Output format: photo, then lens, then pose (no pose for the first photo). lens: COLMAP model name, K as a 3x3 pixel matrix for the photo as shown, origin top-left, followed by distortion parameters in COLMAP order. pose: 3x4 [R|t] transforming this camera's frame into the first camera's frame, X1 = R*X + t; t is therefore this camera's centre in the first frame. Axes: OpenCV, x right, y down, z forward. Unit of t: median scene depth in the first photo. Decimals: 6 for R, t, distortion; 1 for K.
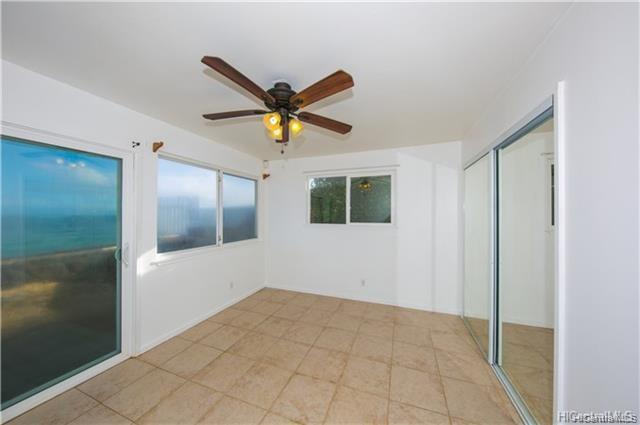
lens RADIAL K [[210.9, 0, 322.0], [0, 210.9, 210.4], [0, 0, 1]] dist [0.000859, -0.000102]
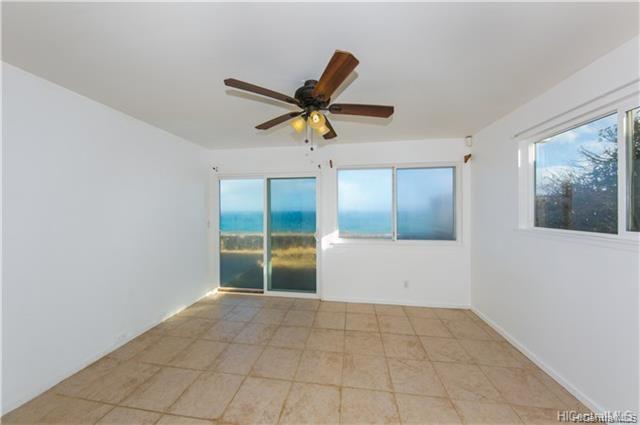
lens RADIAL K [[210.9, 0, 322.0], [0, 210.9, 210.4], [0, 0, 1]] dist [0.000859, -0.000102]
pose [[0.219662, 0.000189, -0.975576, 0.545859], [0.018177, 0.999826, 0.004287, 0.010220], [0.975407, -0.018675, 0.219620, 0.553432]]
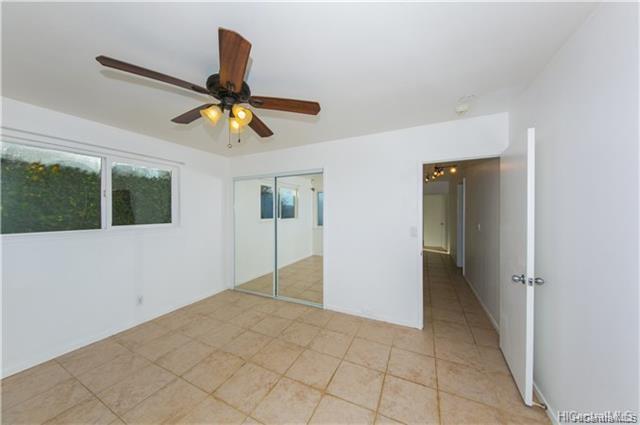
lens RADIAL K [[209.2, 0, 321.9], [0, 209.2, 213.3], [0, 0, 1]] dist [0.000248, -0.000044]
pose [[0.093188, -0.008726, 0.995610, -0.703516], [-0.008391, 0.999919, 0.009549, 0.005825], [-0.995613, -0.009244, 0.093108, 0.350757]]
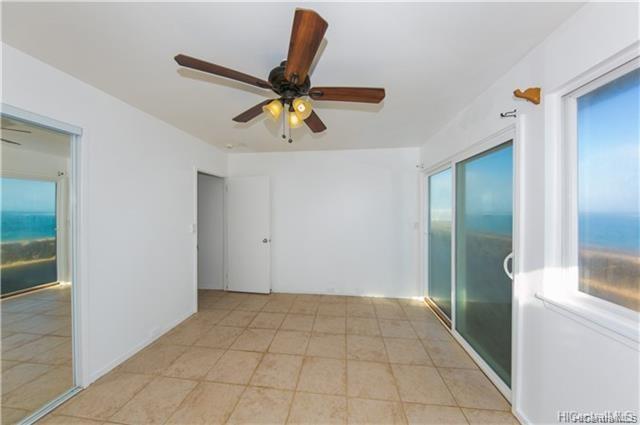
lens RADIAL K [[210.9, 0, 322.0], [0, 210.9, 210.4], [0, 0, 1]] dist [0.000859, -0.000102]
pose [[-0.969846, -0.003282, -0.243696, -0.072123], [0.000970, 0.999849, -0.017326, 0.022288], [0.243716, -0.017040, -0.969697, 1.268667]]
